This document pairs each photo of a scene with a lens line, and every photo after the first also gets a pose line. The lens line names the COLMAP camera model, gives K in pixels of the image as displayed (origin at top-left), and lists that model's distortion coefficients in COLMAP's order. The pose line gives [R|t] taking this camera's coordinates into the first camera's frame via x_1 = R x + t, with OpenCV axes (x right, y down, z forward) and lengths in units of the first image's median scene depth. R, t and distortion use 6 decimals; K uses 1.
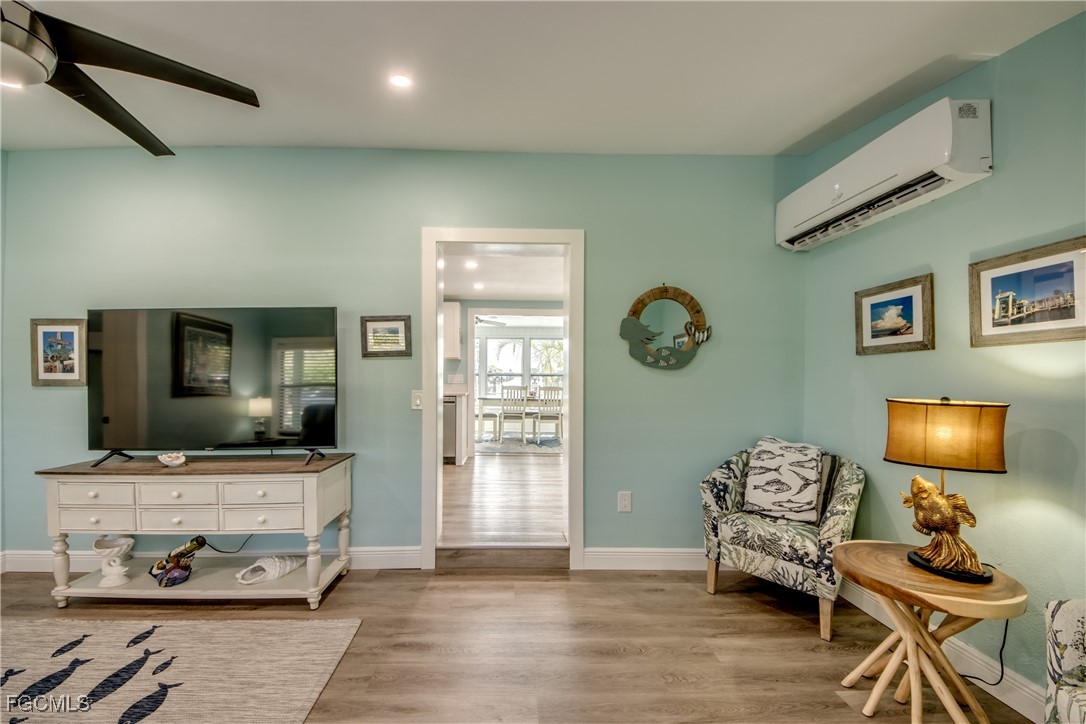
lens RADIAL K [[393.3, 0, 549.8], [0, 393.3, 369.8], [0, 0, 1]] dist [-0.000256, -0.011601]
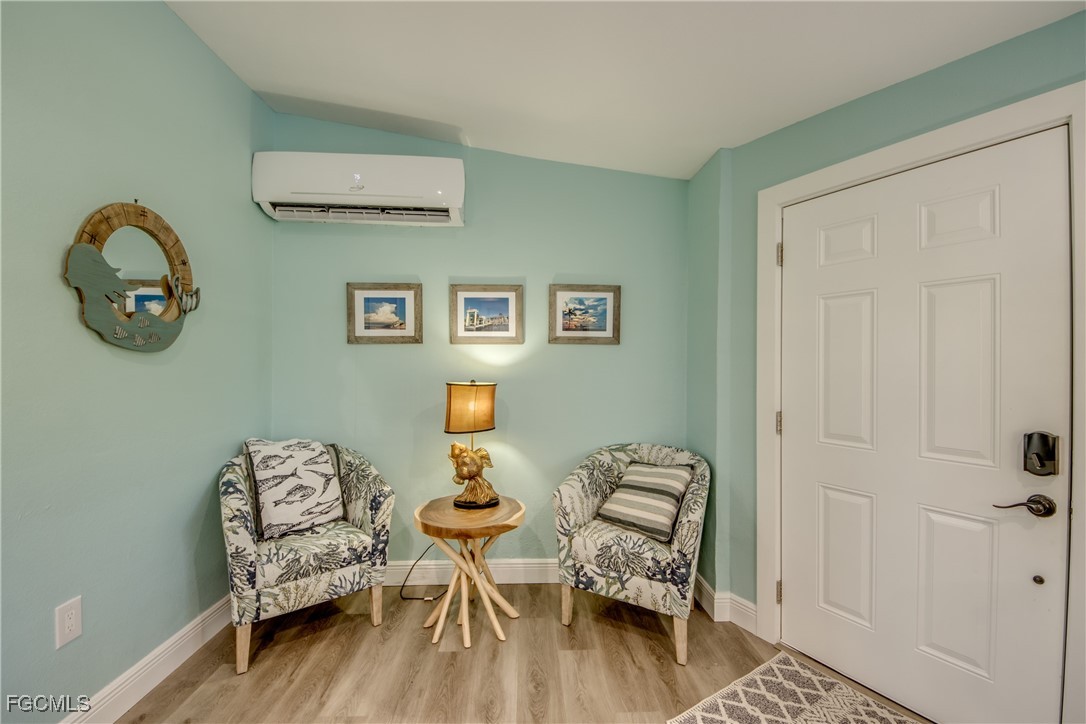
lens RADIAL K [[417.4, 0, 544.3], [0, 417.4, 355.5], [0, 0, 1]] dist [0.000788, -0.010129]
pose [[0.072807, 0.021421, 0.997116, -0.318211], [-0.022755, 0.999545, -0.019811, 0.004743], [-0.997086, -0.021246, 0.073262, 0.450434]]
